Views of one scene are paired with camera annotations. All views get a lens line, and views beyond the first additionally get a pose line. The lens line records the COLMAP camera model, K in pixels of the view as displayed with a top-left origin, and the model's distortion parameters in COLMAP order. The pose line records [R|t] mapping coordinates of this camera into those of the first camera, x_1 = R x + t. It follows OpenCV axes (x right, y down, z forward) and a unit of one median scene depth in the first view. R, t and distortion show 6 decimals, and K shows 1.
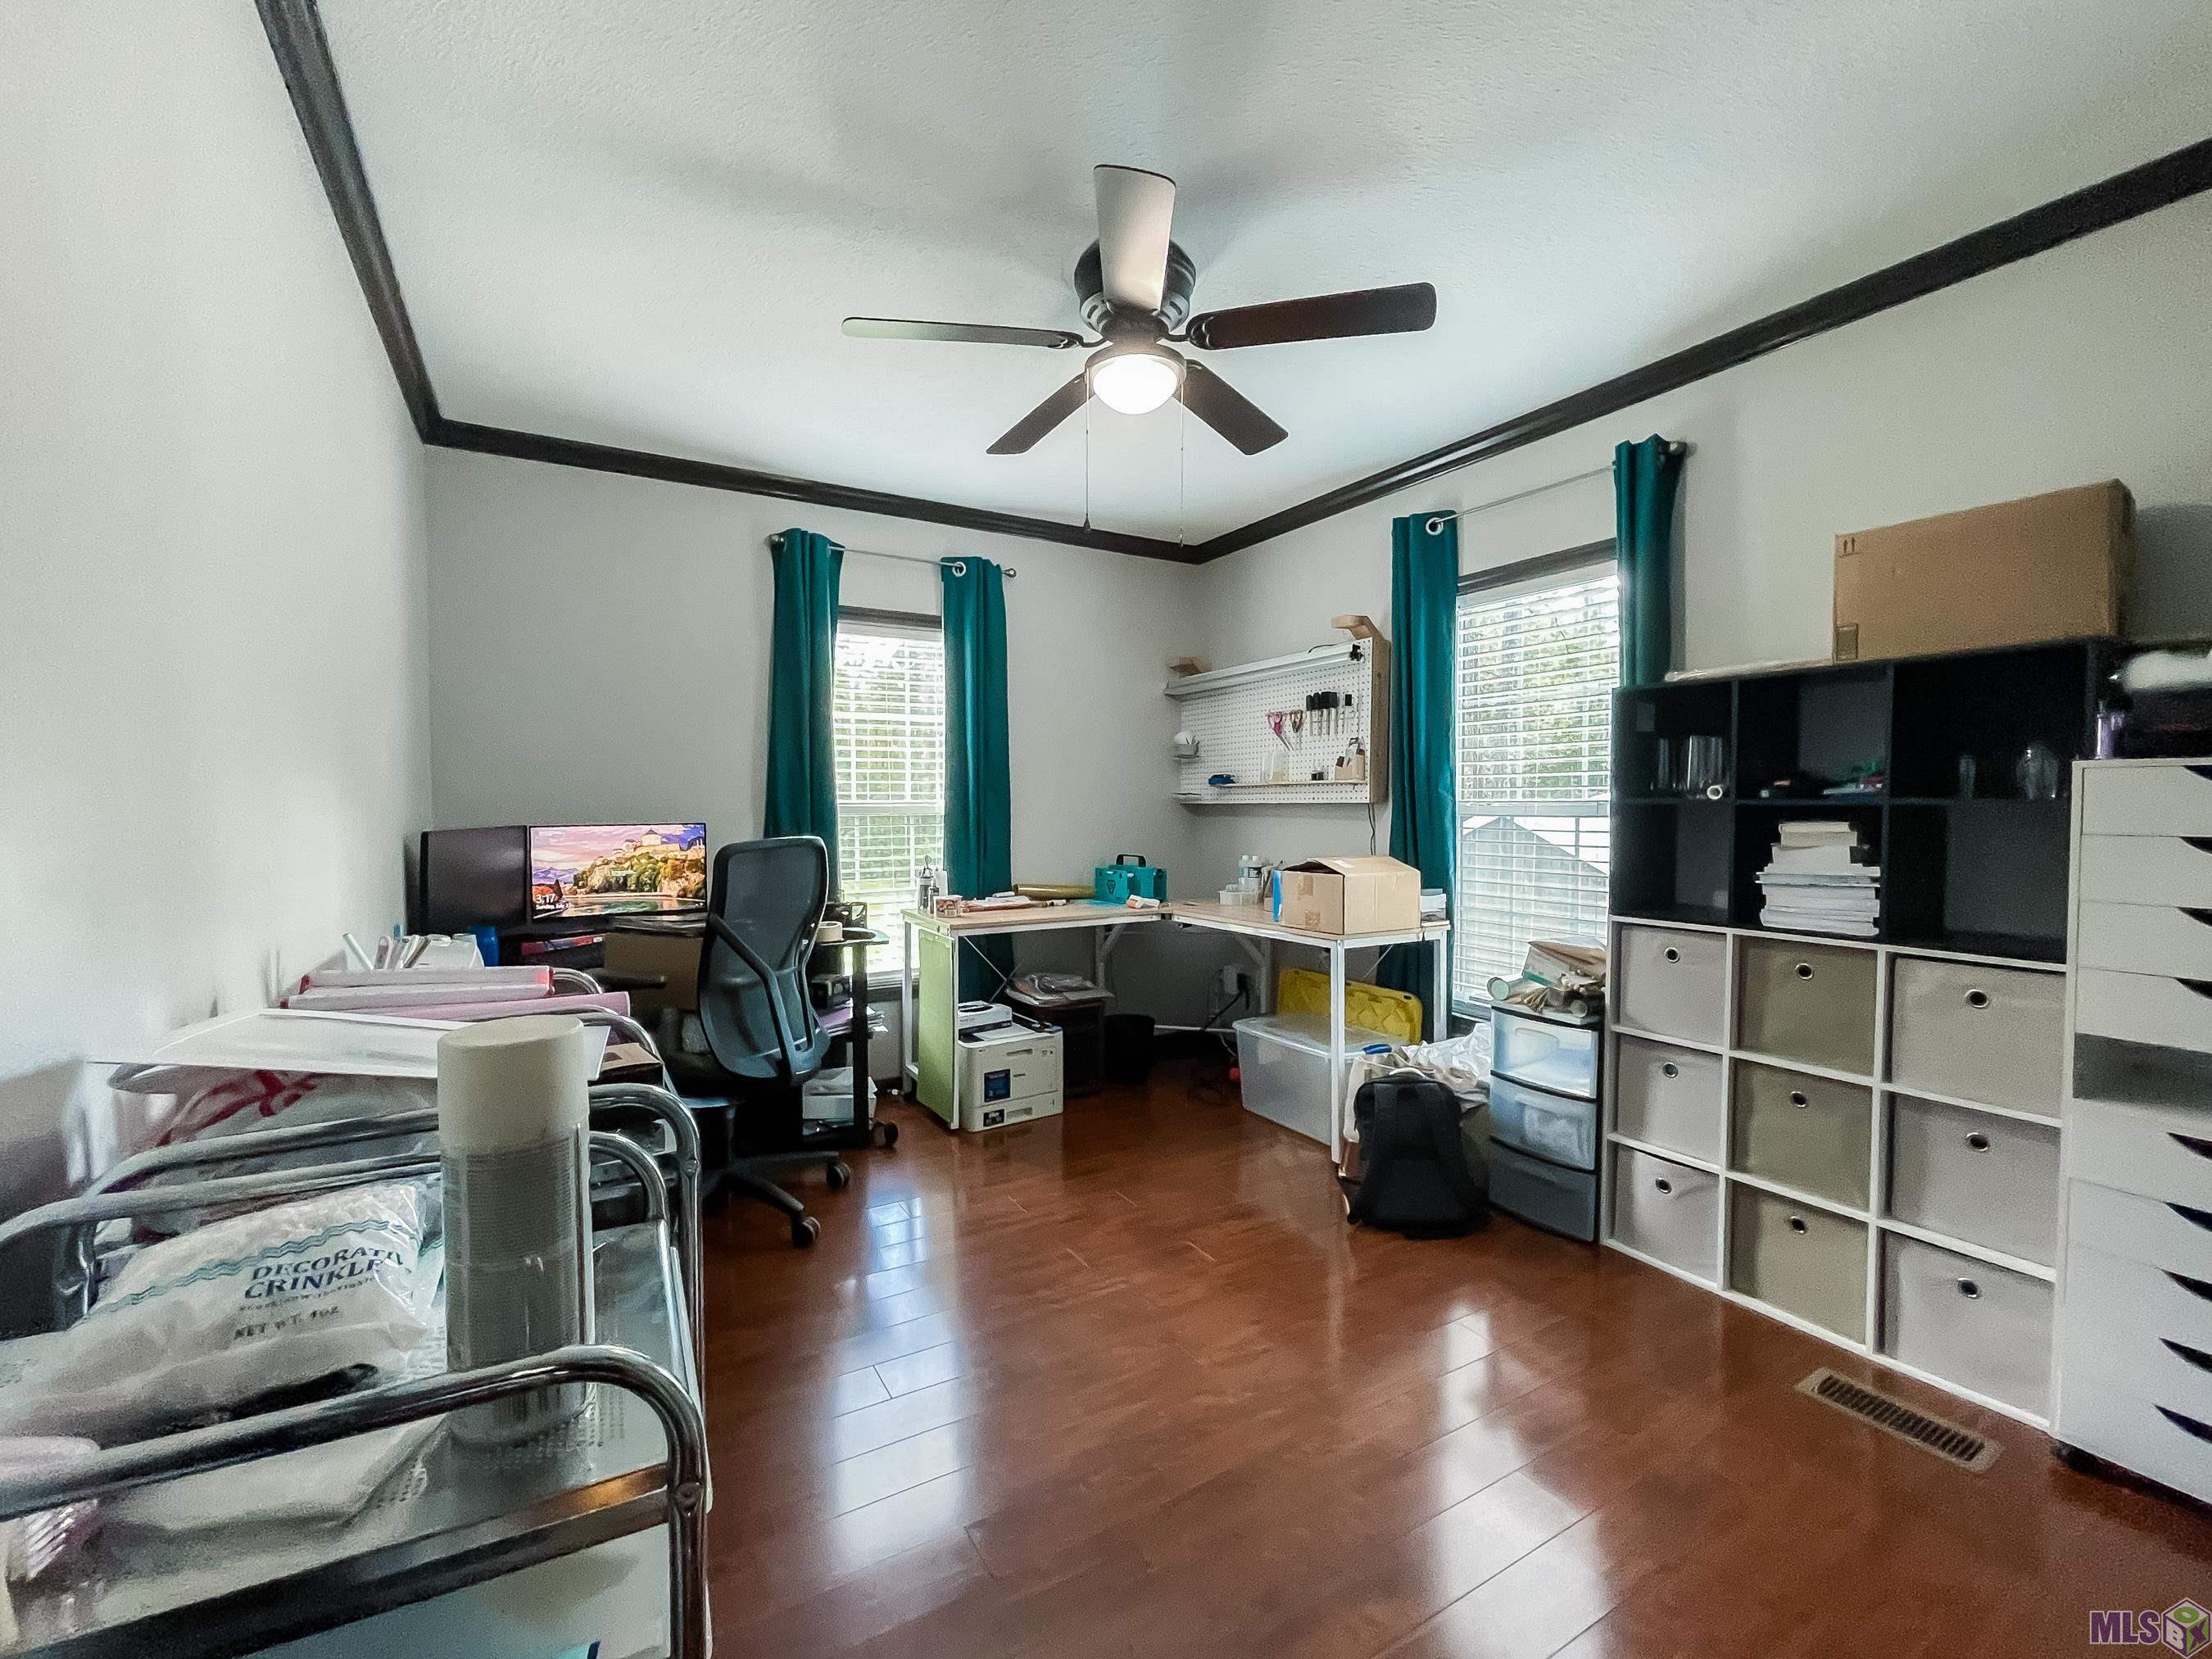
lens RADIAL K [[894.3, 0, 1094.6], [0, 894.3, 831.2], [0, 0, 1]] dist [-0.003073, 0.000060]
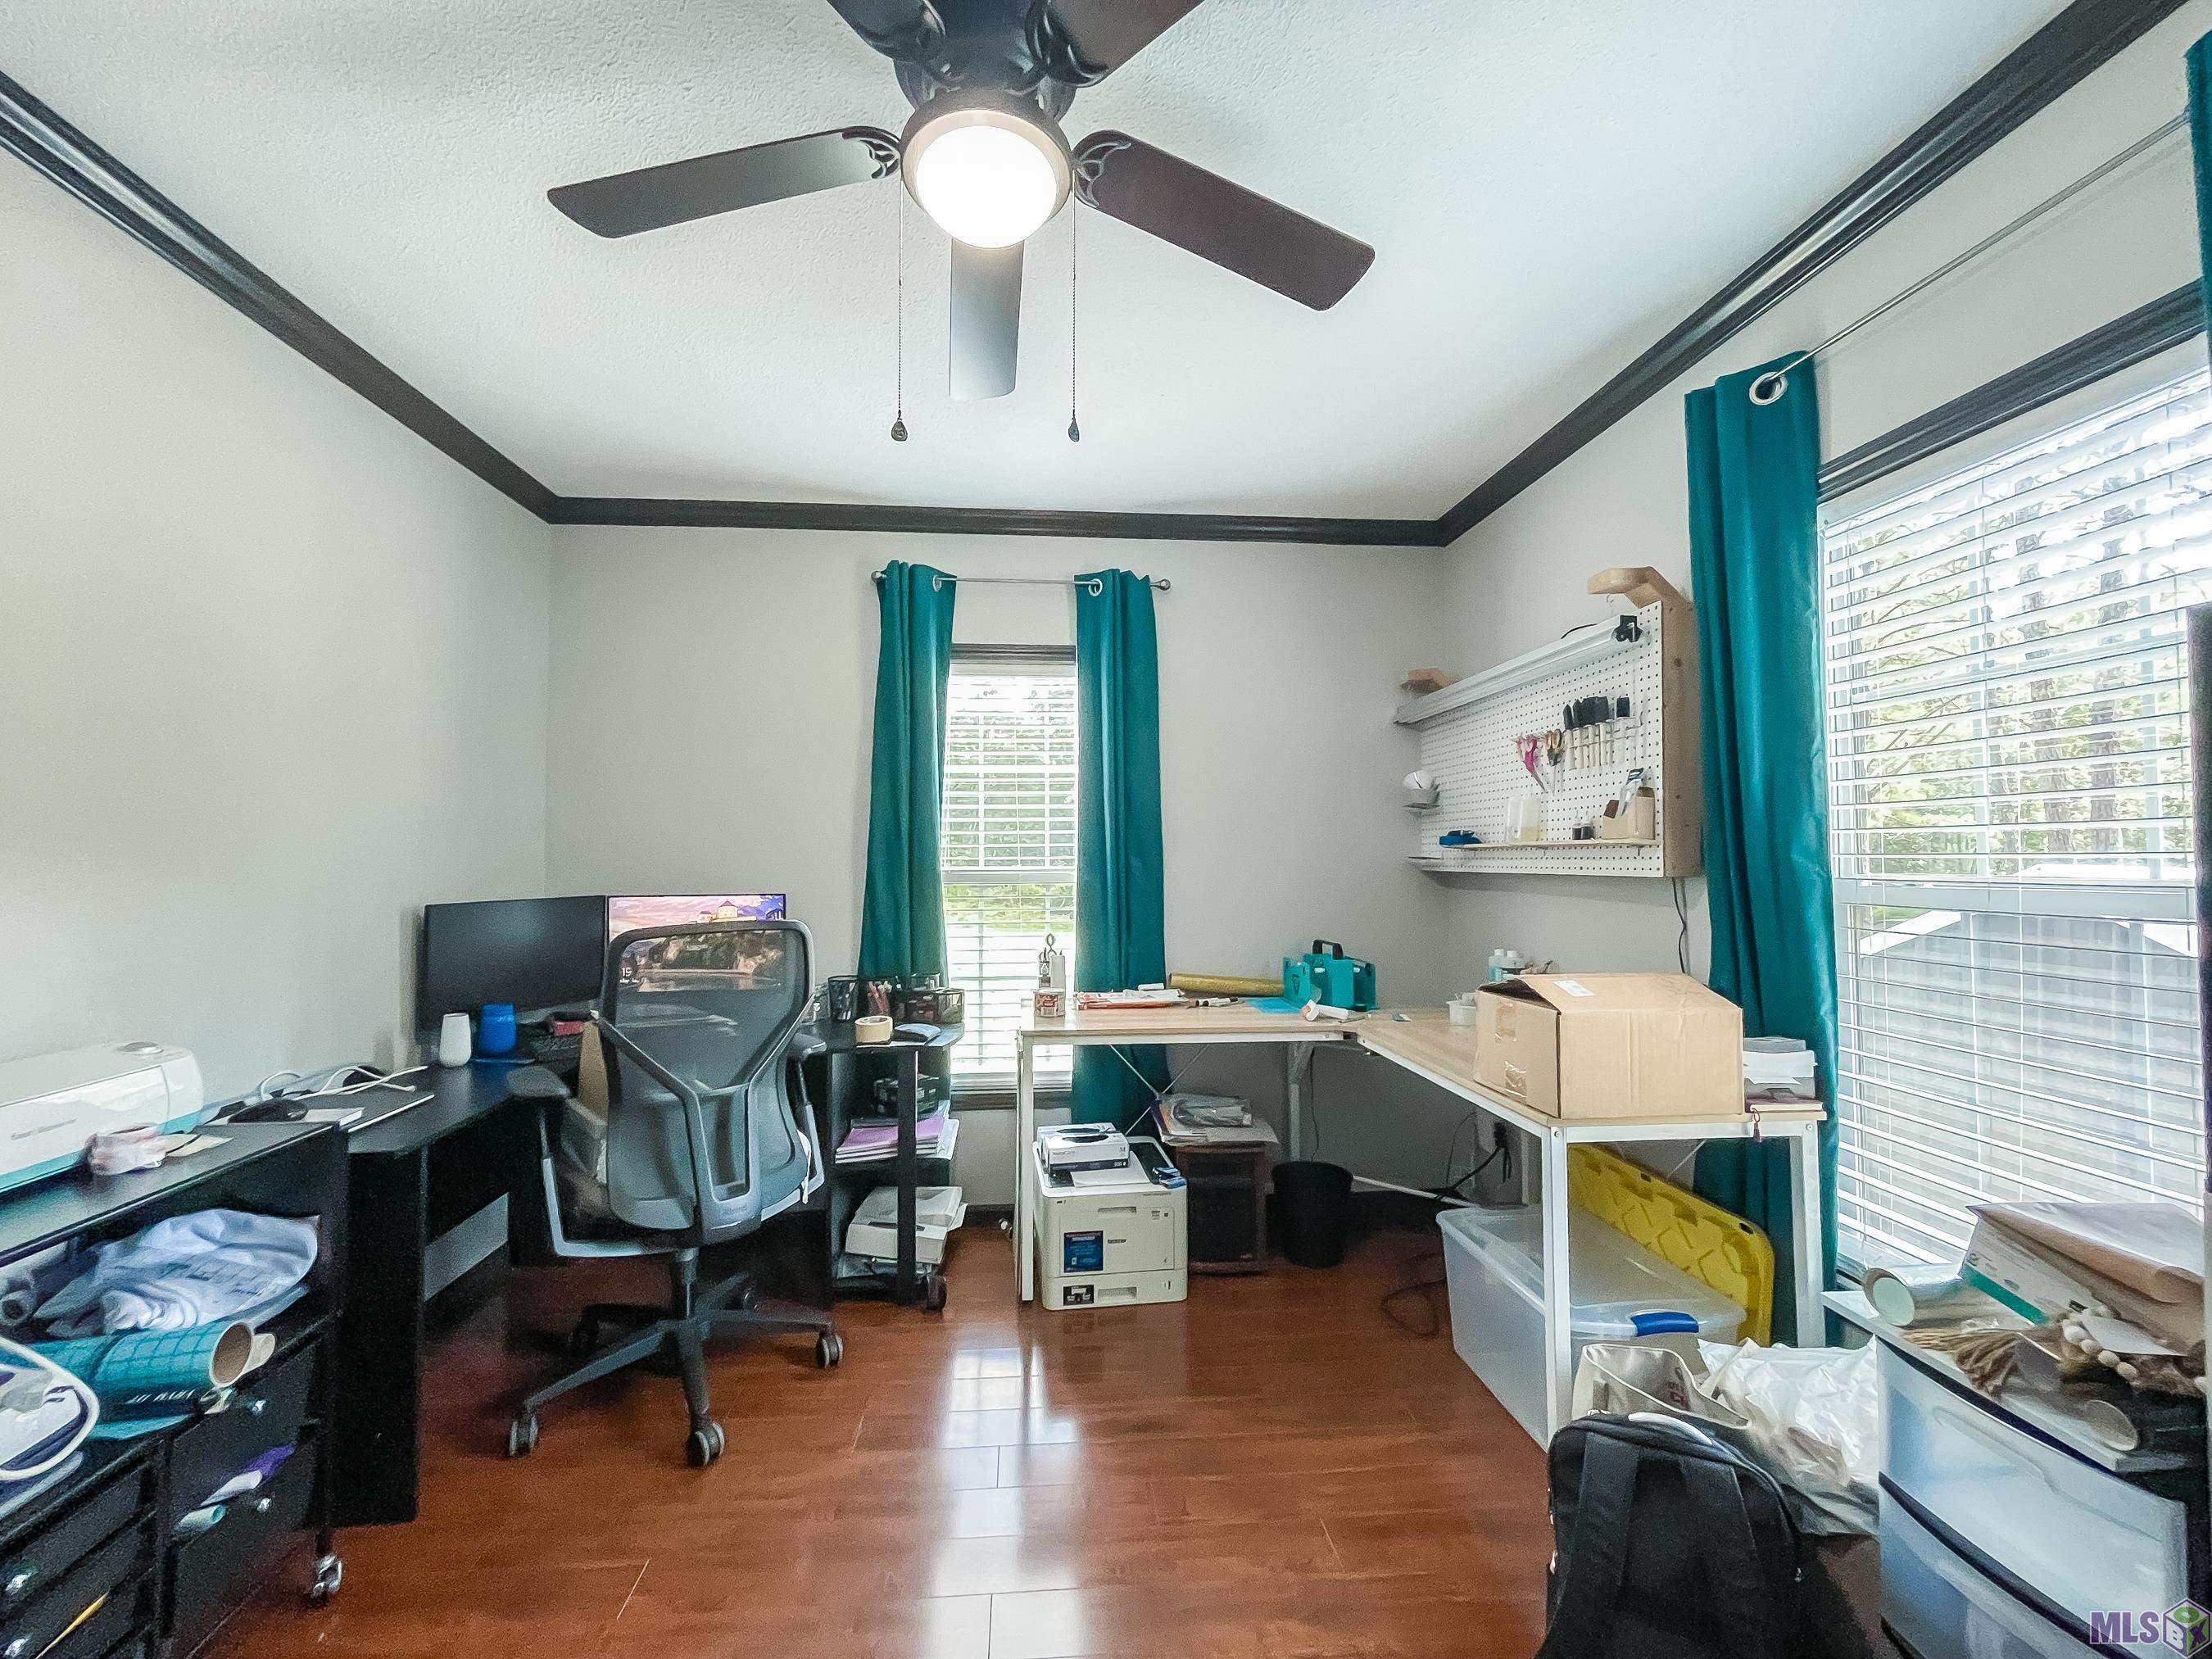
lens RADIAL K [[873.3, 0, 1100.0], [0, 873.3, 833.6], [0, 0, 1]] dist [-0.010399, 0.000166]
pose [[0.905447, -0.011996, -0.424290, 0.212458], [-0.013248, 0.998315, -0.056497, -0.023059], [0.424253, 0.056777, 0.903762, 0.320765]]
